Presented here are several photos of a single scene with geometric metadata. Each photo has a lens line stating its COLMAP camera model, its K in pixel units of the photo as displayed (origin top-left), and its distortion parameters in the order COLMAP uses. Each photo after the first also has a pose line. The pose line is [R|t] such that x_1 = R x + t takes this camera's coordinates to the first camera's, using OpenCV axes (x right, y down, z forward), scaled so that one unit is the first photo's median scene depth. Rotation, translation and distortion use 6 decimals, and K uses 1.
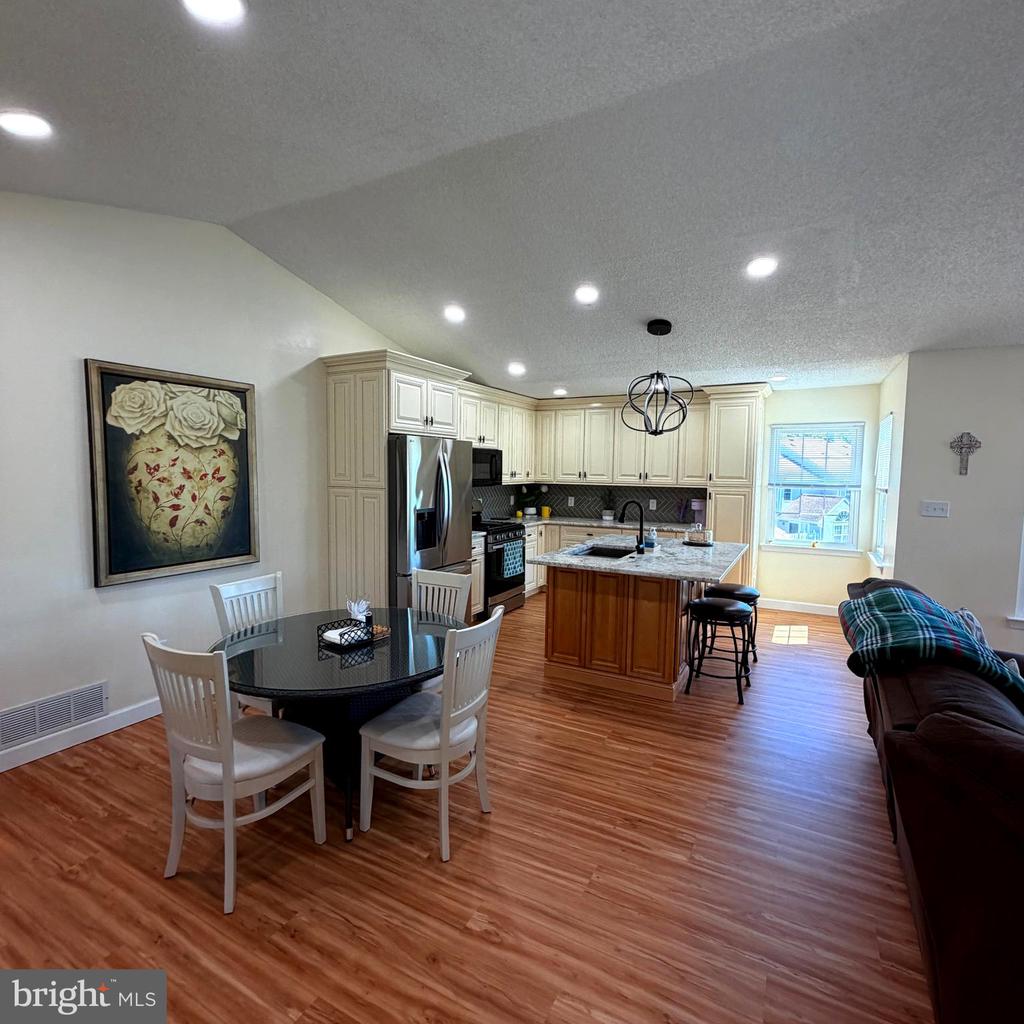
lens RADIAL K [[543.3, 0, 511.6], [0, 543.3, 508.4], [0, 0, 1]] dist [-0.001637, 0.000609]
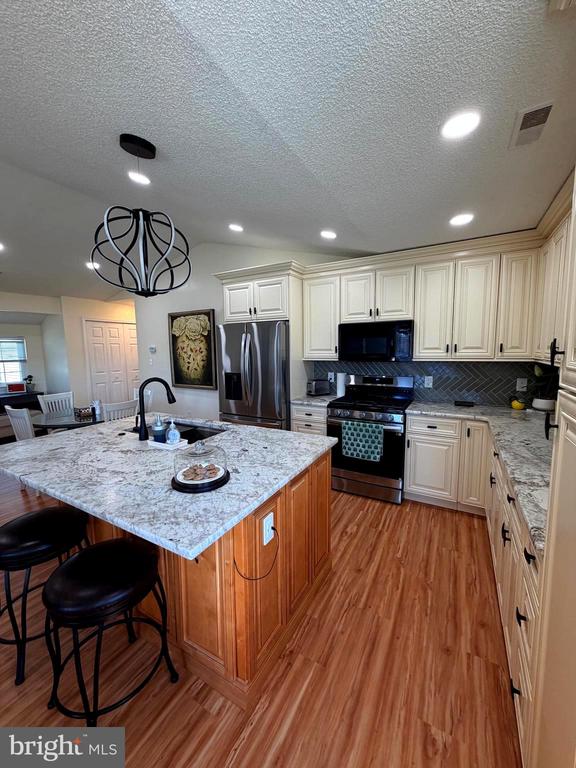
lens RADIAL K [[305.7, 0, 289.9], [0, 305.7, 380.6], [0, 0, 1]] dist [-0.000098, -0.000502]
pose [[-0.012451, 0.094481, -0.995449, 0.795993], [-0.060081, 0.993657, 0.095062, -0.079065], [0.998116, 0.060991, -0.006696, 1.374834]]
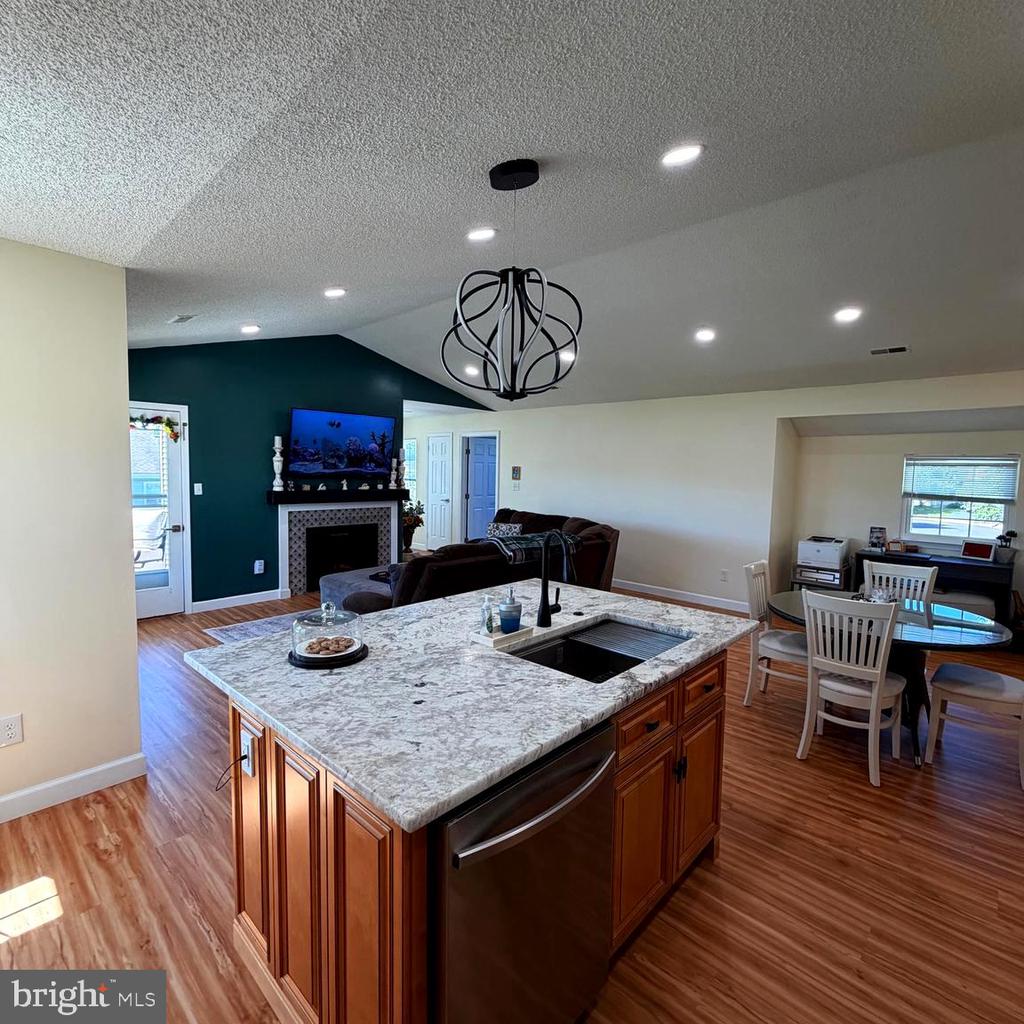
lens RADIAL K [[543.3, 0, 512.6], [0, 543.3, 506.6], [0, 0, 1]] dist [-0.001637, 0.000609]
pose [[-0.967273, -0.049158, 0.248929, 0.154557], [-0.012971, 0.989350, 0.144974, -0.125738], [-0.253405, 0.137001, -0.957610, 1.687943]]
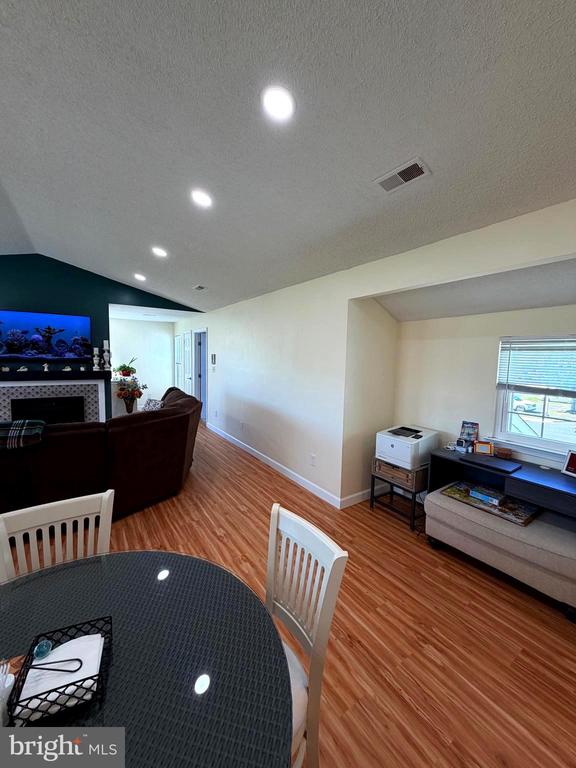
lens RADIAL K [[305.7, 0, 286.2], [0, 305.7, 376.1], [0, 0, 1]] dist [-0.000098, -0.000502]
pose [[-0.884807, -0.061042, 0.461943, -0.427542], [0.003935, 0.990368, 0.138405, -0.072927], [-0.465942, 0.124280, -0.876044, 0.779702]]
